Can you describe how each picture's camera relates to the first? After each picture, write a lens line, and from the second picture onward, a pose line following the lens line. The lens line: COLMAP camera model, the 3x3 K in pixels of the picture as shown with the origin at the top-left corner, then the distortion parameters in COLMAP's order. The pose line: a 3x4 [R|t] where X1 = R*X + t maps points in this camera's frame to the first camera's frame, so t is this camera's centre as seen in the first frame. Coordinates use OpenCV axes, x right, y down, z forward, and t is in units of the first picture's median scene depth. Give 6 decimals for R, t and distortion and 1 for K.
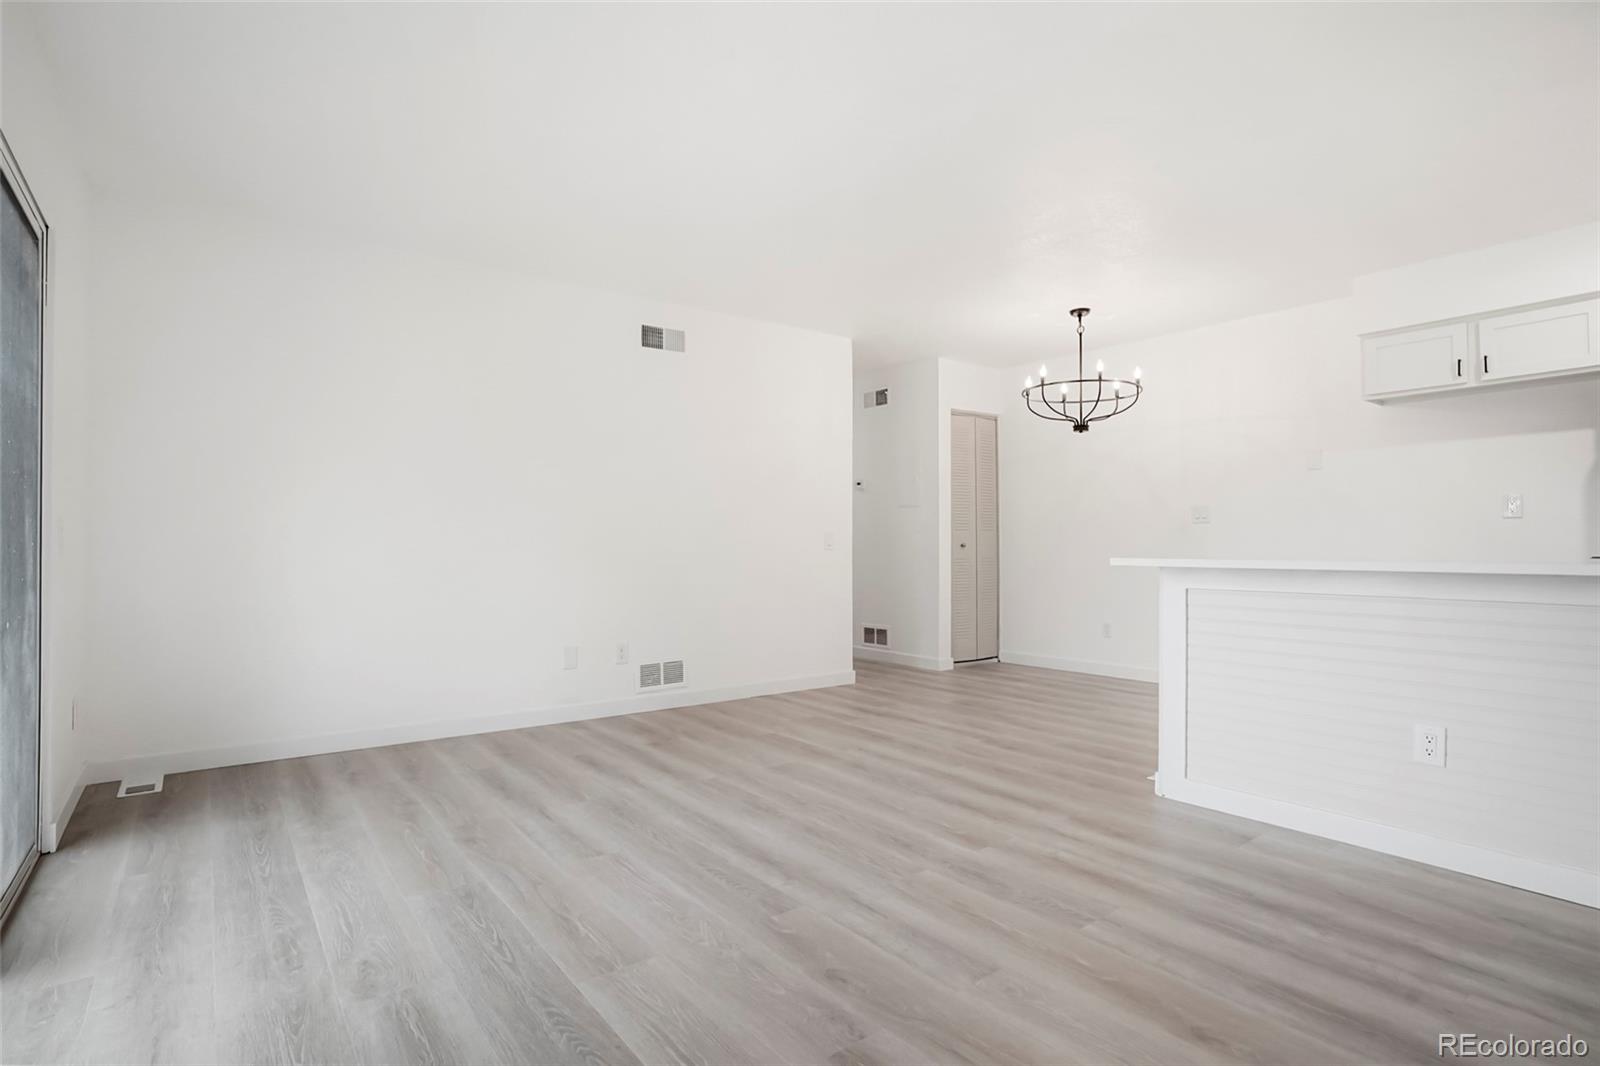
lens RADIAL K [[795.9, 0, 785.9], [0, 795.9, 533.7], [0, 0, 1]] dist [-0.061682, 0.024116]
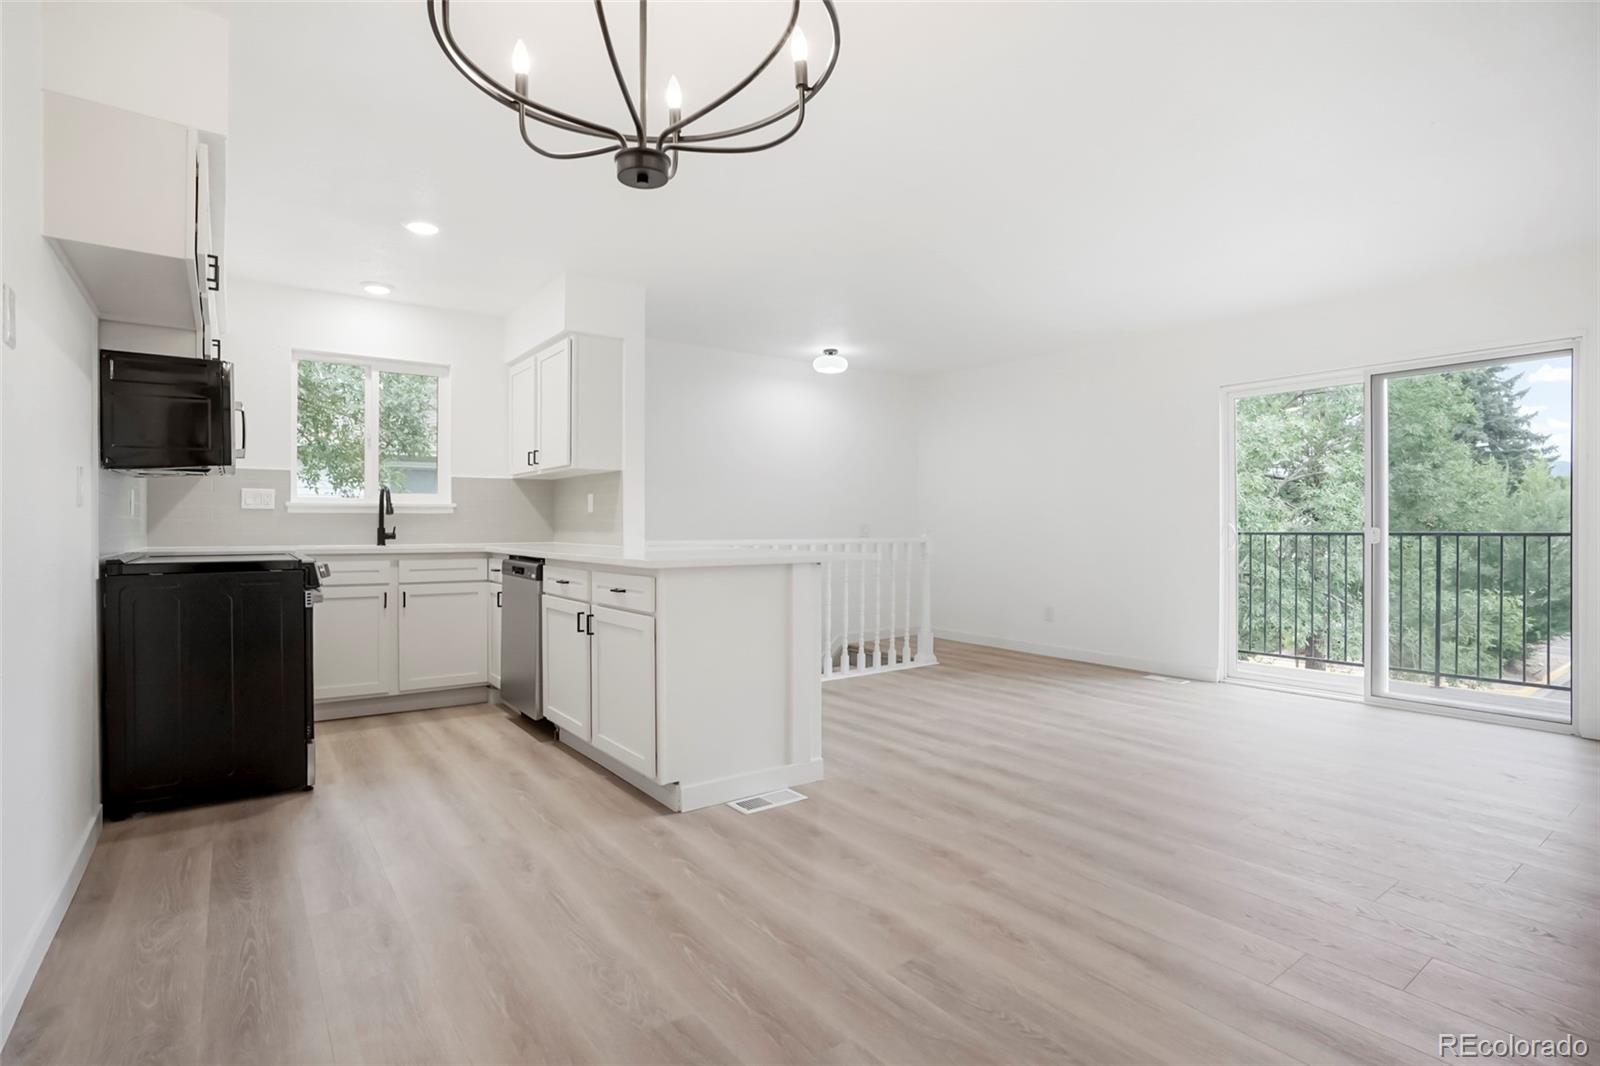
lens RADIAL K [[795.9, 0, 785.9], [0, 795.9, 533.7], [0, 0, 1]] dist [-0.061682, 0.024116]
pose [[-0.999982, 0.003061, 0.005190, 0.536401], [0.003038, 0.999986, -0.004406, 0.006102], [-0.005203, -0.004390, -0.999977, 2.151731]]
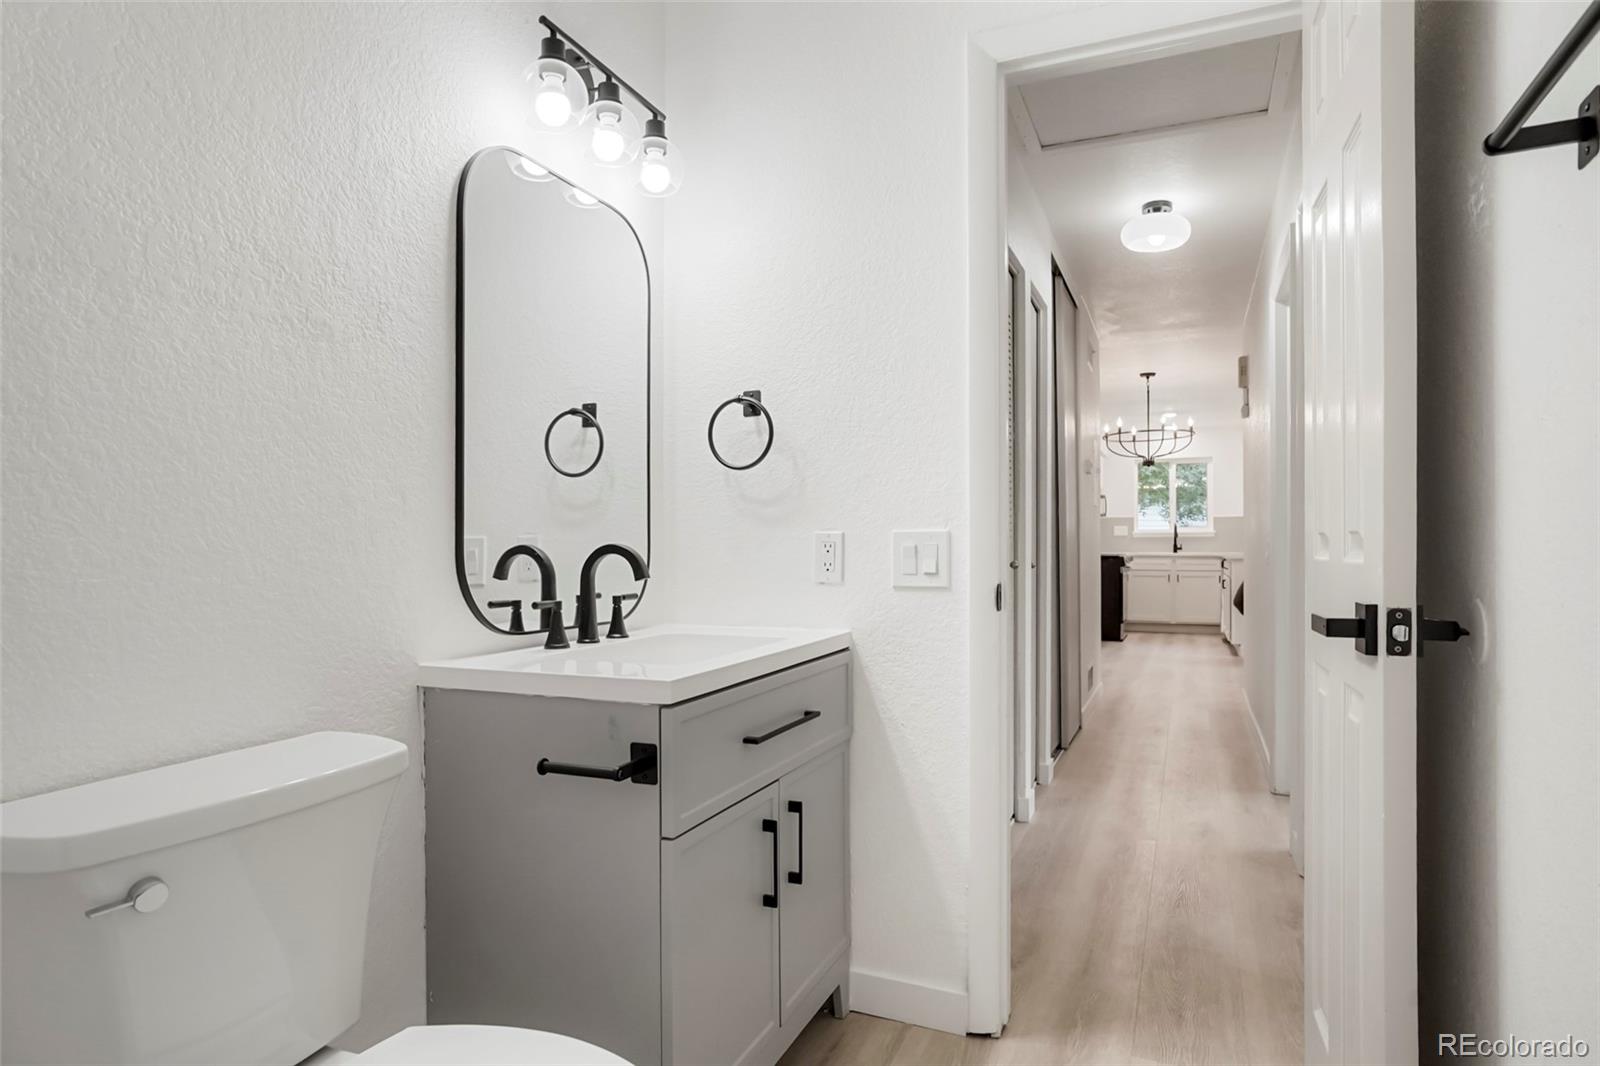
lens RADIAL K [[935.6, 0, 779.7], [0, 935.6, 545.7], [0, 0, 1]] dist [-0.024390, 0.001313]
pose [[-0.504560, 0.001641, 0.863375, -1.102624], [-0.010006, 0.999920, -0.007748, 0.036307], [-0.863319, -0.012548, -0.504503, 3.875047]]
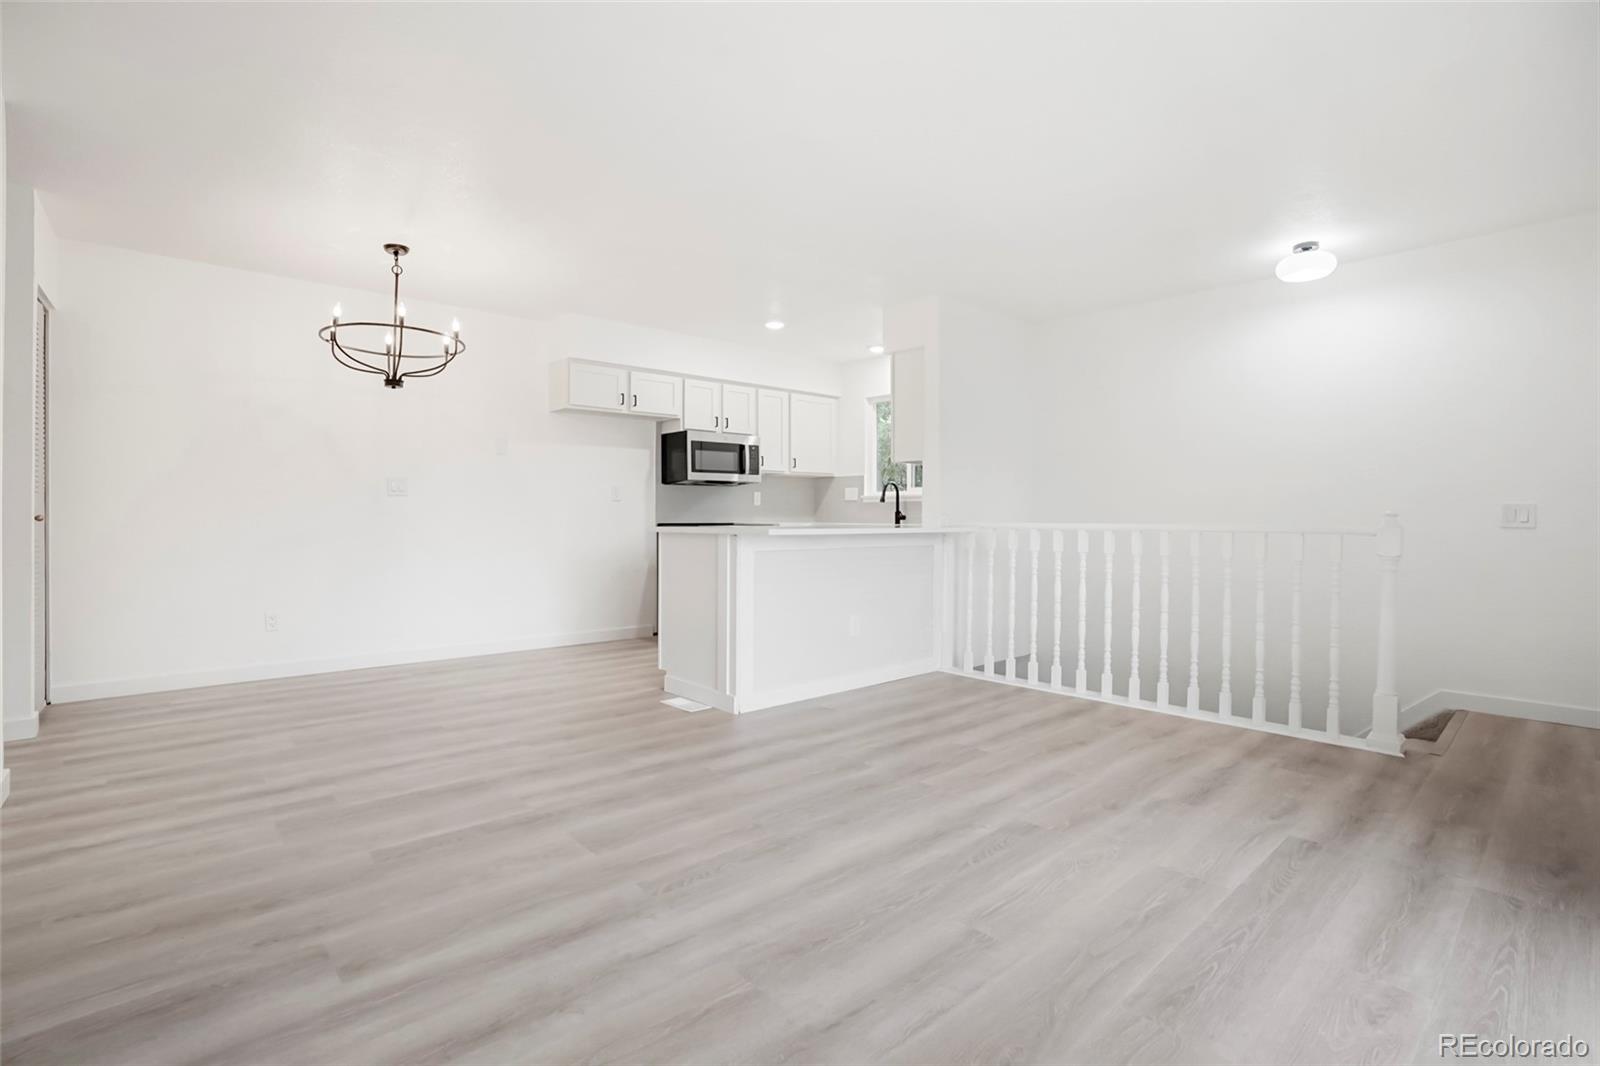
lens RADIAL K [[756.3, 0, 784.3], [0, 756.3, 520.5], [0, 0, 1]] dist [-0.060990, 0.022144]
pose [[-0.086439, -0.002560, 0.996254, -0.794040], [-0.017705, 0.999843, 0.001033, 0.013554], [-0.996100, -0.017549, -0.086470, 1.069909]]
